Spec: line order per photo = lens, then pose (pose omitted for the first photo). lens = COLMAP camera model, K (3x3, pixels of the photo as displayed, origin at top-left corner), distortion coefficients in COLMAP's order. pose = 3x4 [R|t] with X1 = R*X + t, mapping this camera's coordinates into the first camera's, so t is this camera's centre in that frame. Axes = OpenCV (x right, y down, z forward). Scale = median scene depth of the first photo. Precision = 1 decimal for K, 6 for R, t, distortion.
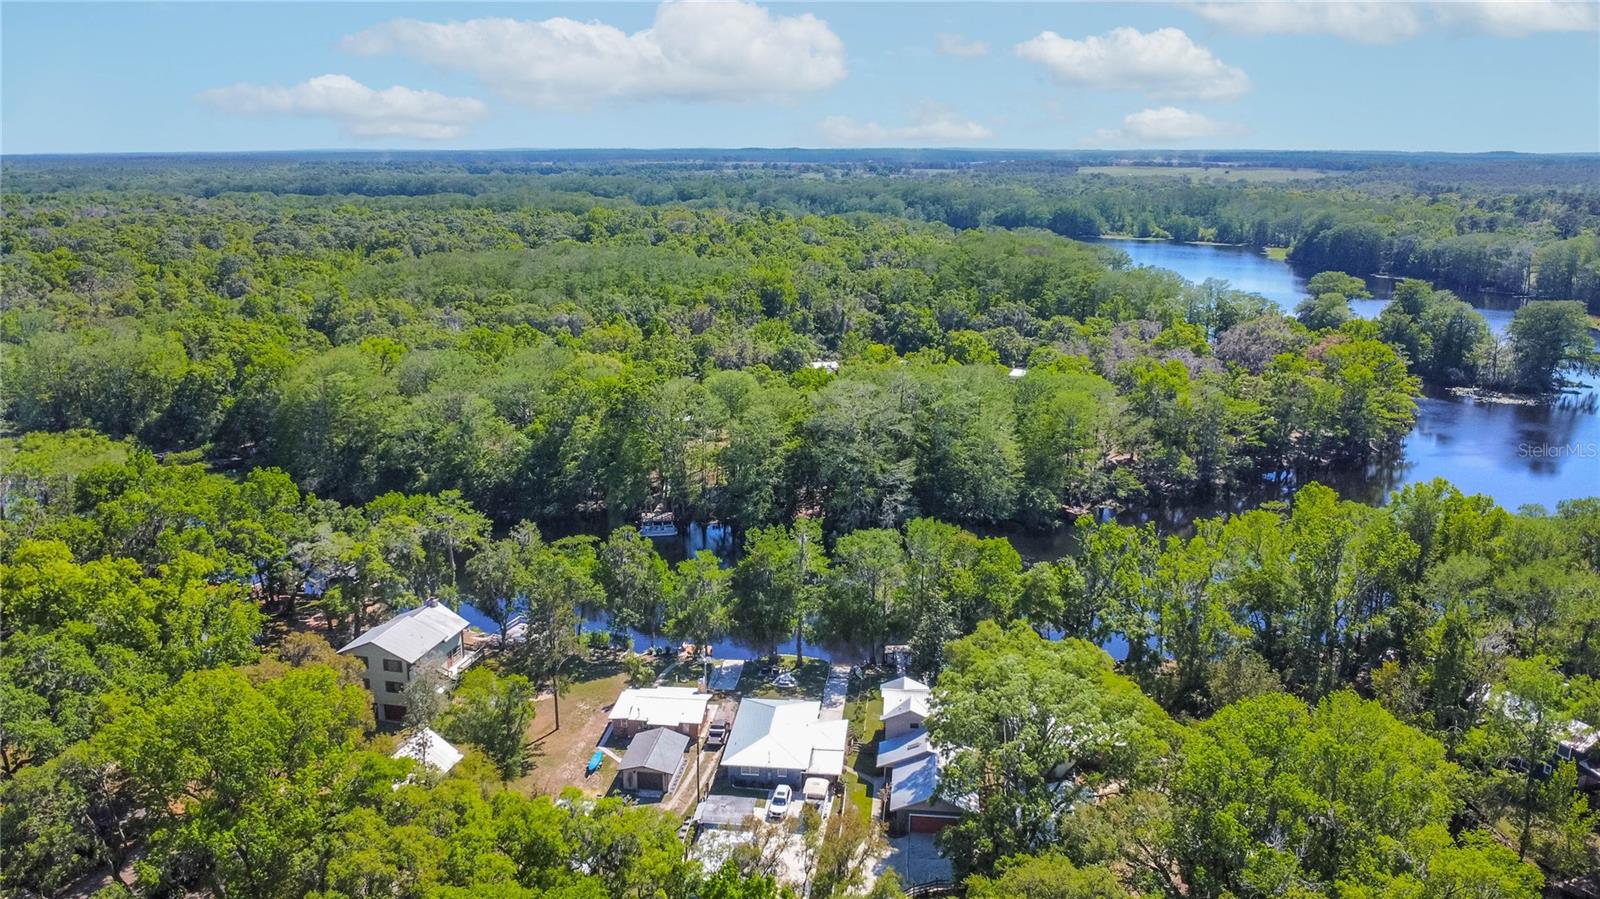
lens RADIAL K [[1213.6, 0, 800.0], [0, 1213.6, 449.5], [0, 0, 1]] dist [-0.020786, -0.025201]
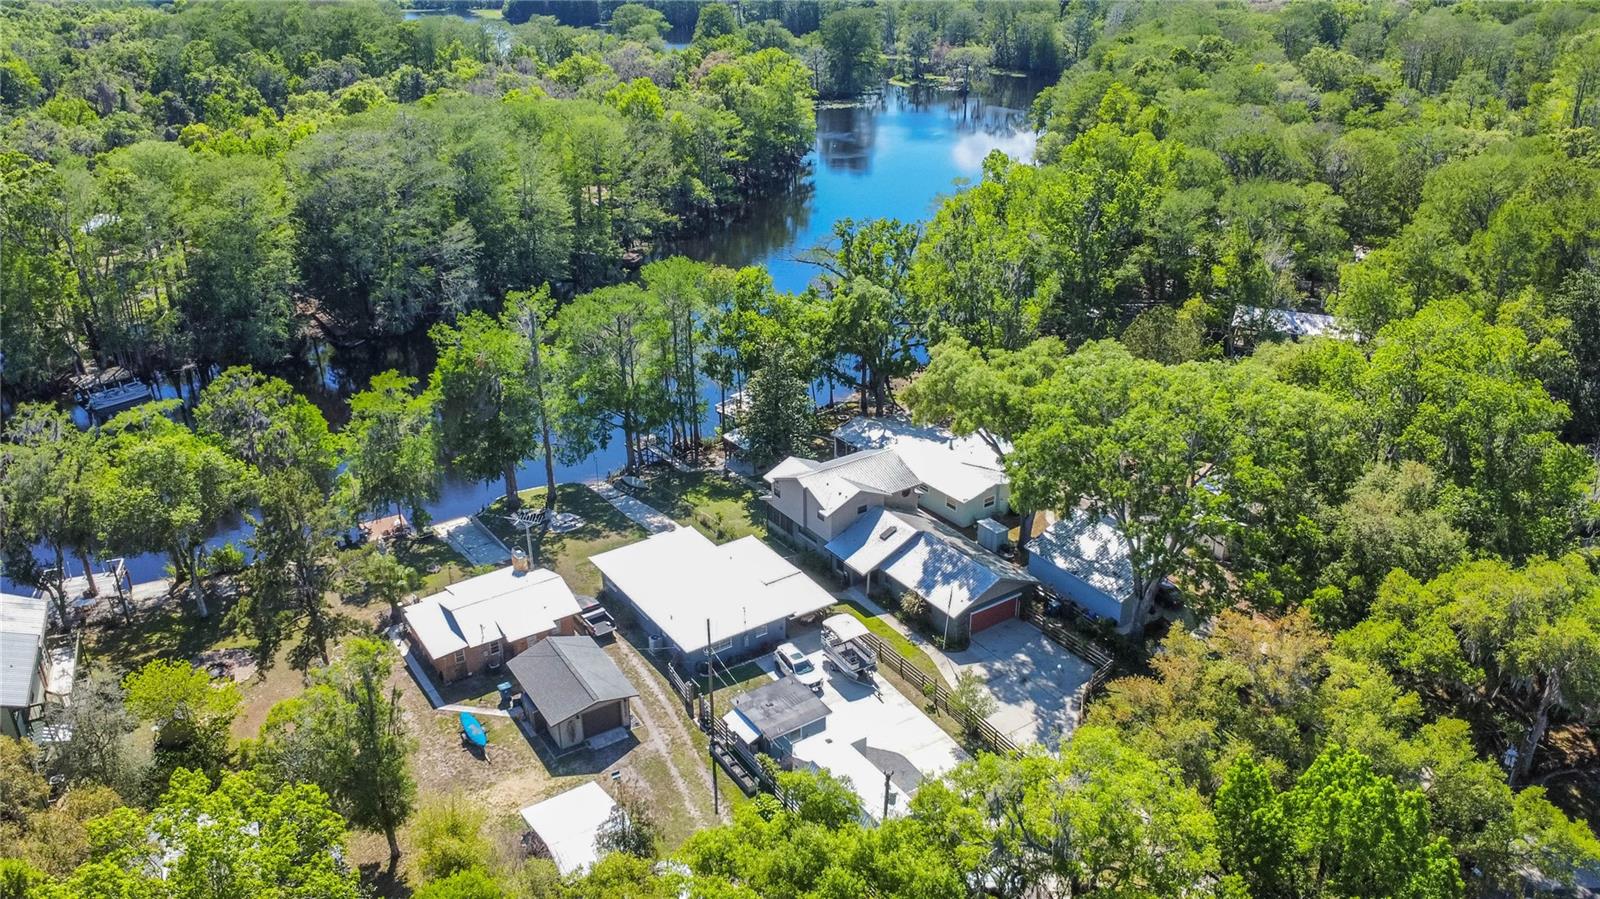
lens RADIAL K [[1150.5, 0, 800.0], [0, 1150.5, 449.5], [0, 0, 1]] dist [-0.027784, -0.009706]
pose [[0.768962, -0.276219, 0.576541, -0.269739], [0.167314, 0.957361, 0.235513, 0.015413], [-0.617011, -0.084638, 0.782390, 0.381500]]
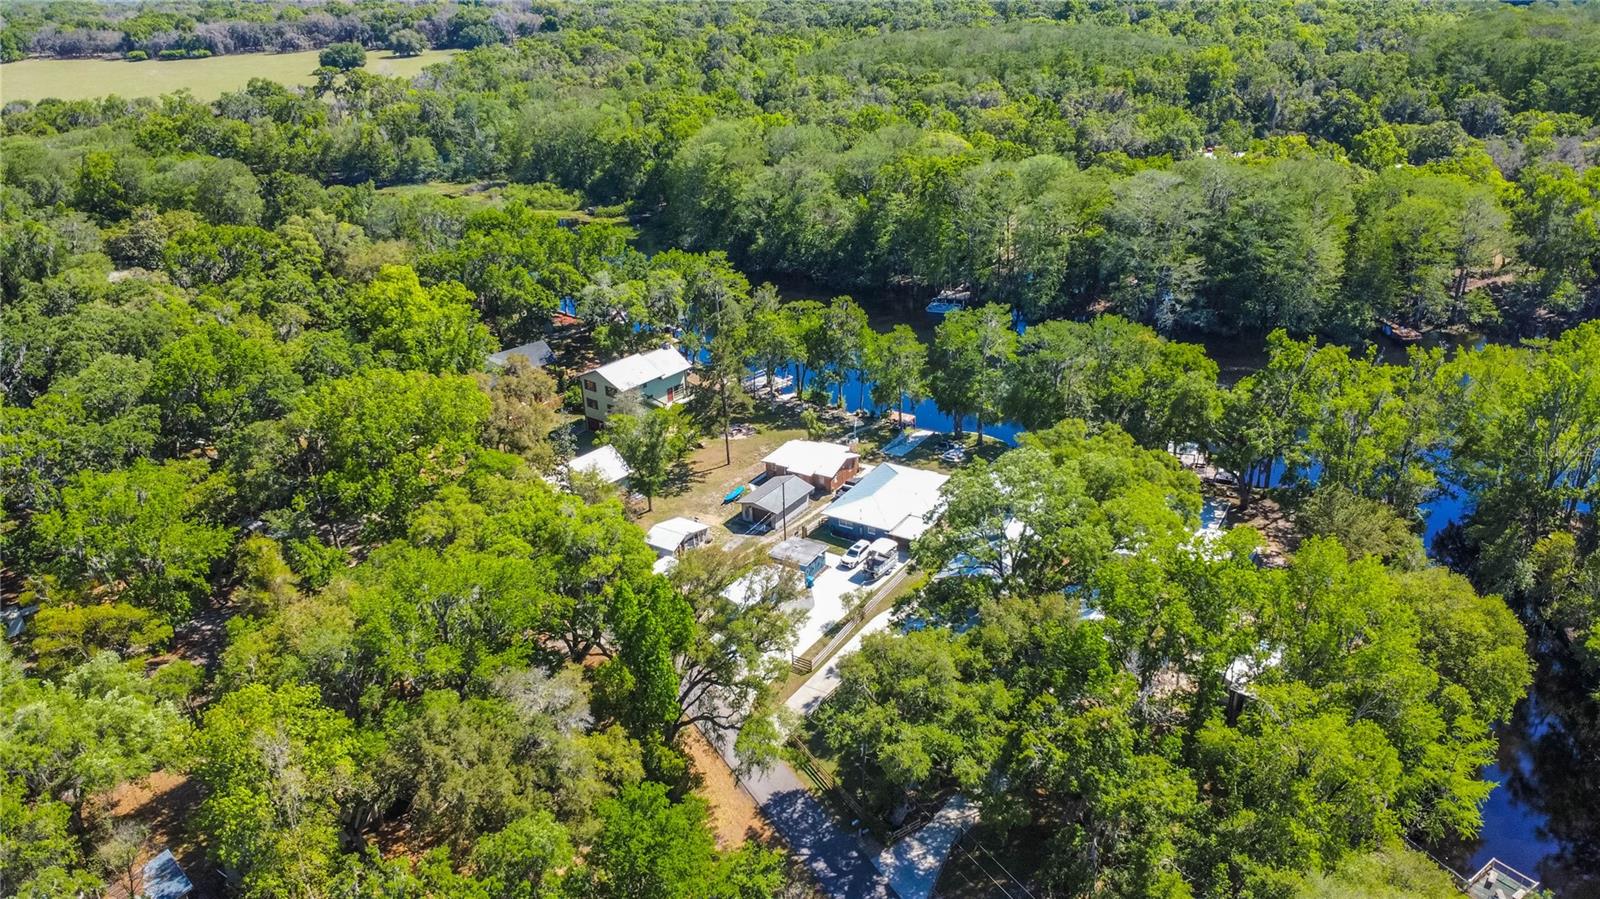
lens RADIAL K [[1172.0, 0, 800.0], [0, 1172.0, 449.5], [0, 0, 1]] dist [-0.028276, -0.006313]
pose [[0.897855, 0.144933, -0.415752, 0.278806], [-0.066491, 0.978072, 0.197367, -0.006396], [0.435241, -0.149563, 0.887804, 0.035931]]
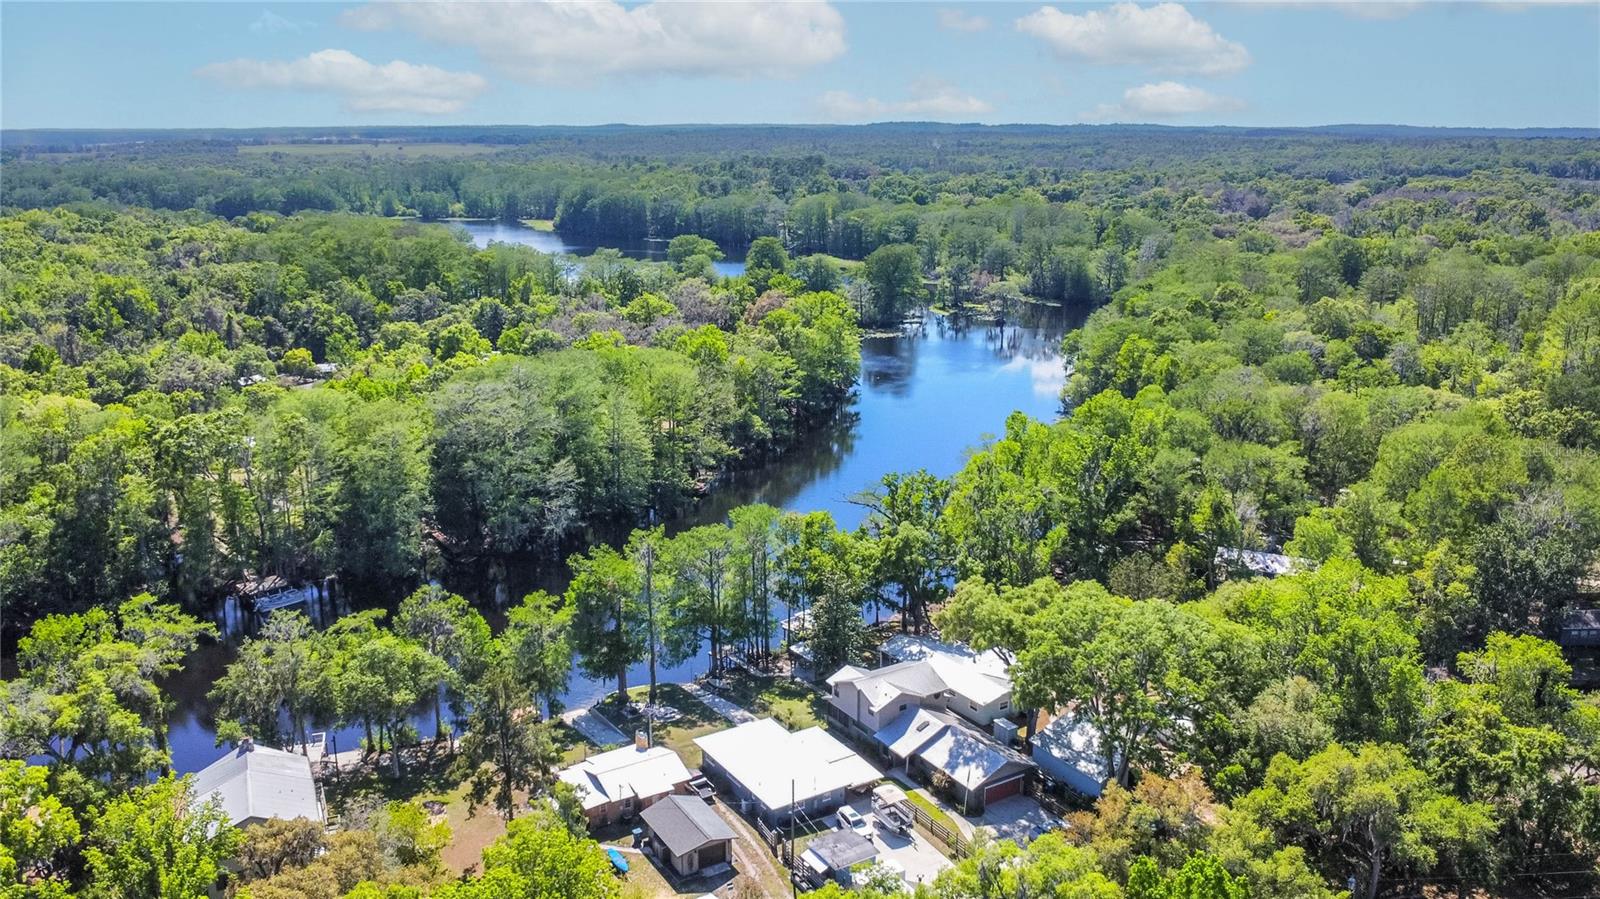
lens RADIAL K [[1236.4, 0, 800.0], [0, 1236.4, 449.5], [0, 0, 1]] dist [-0.020980, -0.012771]
pose [[0.789394, -0.159036, 0.592929, -0.422352], [0.151007, 0.986488, 0.063554, -0.040900], [-0.595024, 0.039367, 0.802743, 0.201380]]
